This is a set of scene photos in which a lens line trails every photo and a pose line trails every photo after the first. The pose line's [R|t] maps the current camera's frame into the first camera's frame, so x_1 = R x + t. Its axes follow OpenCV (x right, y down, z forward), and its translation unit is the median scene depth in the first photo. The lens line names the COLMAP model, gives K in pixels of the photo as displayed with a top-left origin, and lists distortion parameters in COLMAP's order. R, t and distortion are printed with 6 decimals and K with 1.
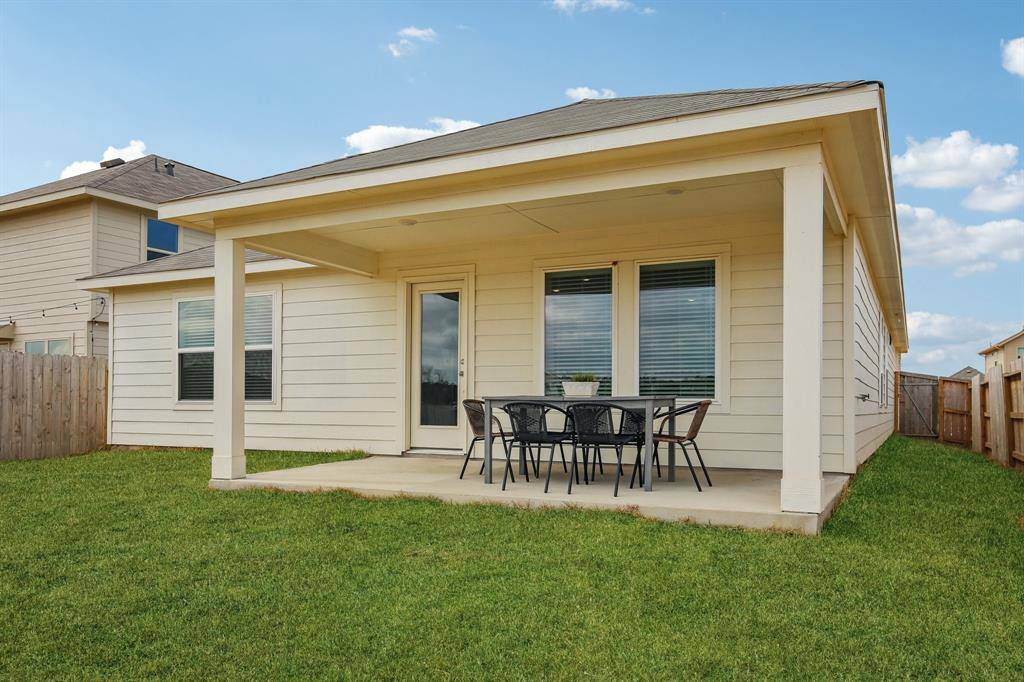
lens RADIAL K [[755.7, 0, 512.0], [0, 755.7, 341.0], [0, 0, 1]] dist [0.059808, -0.000838]
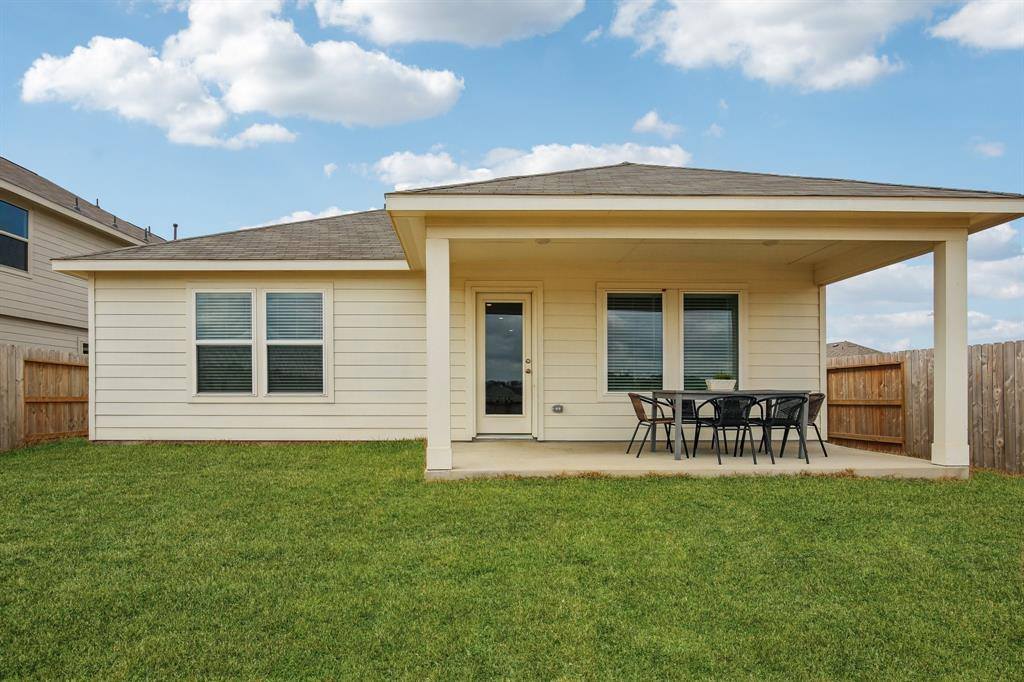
lens RADIAL K [[568.2, 0, 512.0], [0, 568.2, 341.0], [0, 0, 1]] dist [-0.003467, -0.000617]
pose [[0.889980, 0.039409, 0.454293, -0.532624], [-0.034395, 0.999222, -0.019300, 0.014797], [-0.454700, 0.001551, 0.890643, 0.220216]]
